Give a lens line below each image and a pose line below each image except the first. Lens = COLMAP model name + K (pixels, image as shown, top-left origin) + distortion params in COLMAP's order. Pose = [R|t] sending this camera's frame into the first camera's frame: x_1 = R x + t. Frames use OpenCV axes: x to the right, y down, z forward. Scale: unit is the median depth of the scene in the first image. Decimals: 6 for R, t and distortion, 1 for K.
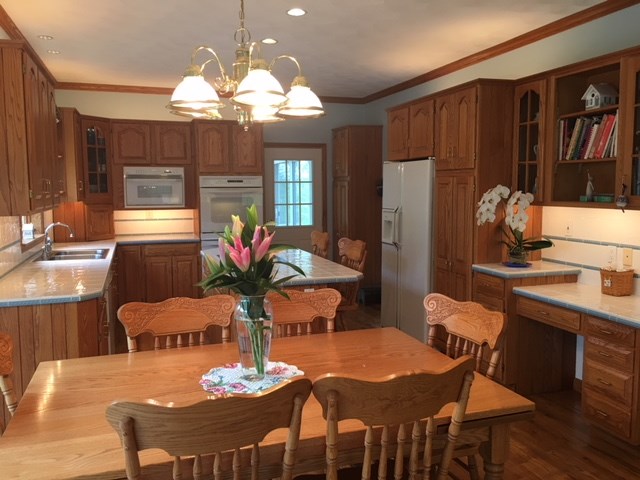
lens RADIAL K [[542.0, 0, 319.4], [0, 542.0, 240.3], [0, 0, 1]] dist [0.044615, -0.042439]
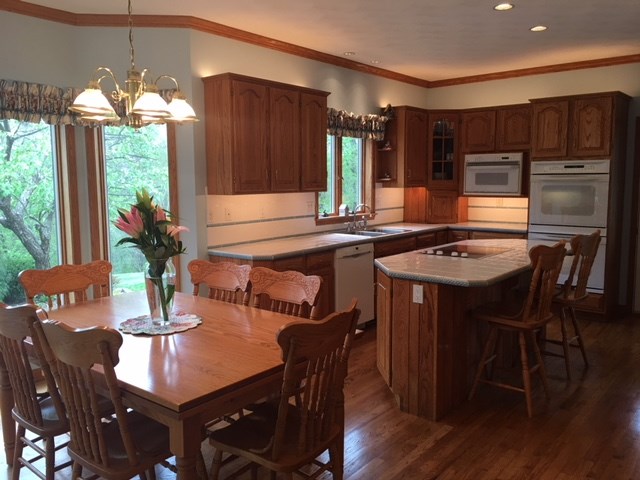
lens RADIAL K [[542.0, 0, 321.1], [0, 542.0, 238.3], [0, 0, 1]] dist [0.044615, -0.042439]
pose [[0.555408, 0.093461, -0.826309, 0.353060], [-0.081239, 0.995009, 0.057937, -0.014137], [0.827600, 0.034950, 0.560229, 0.194267]]
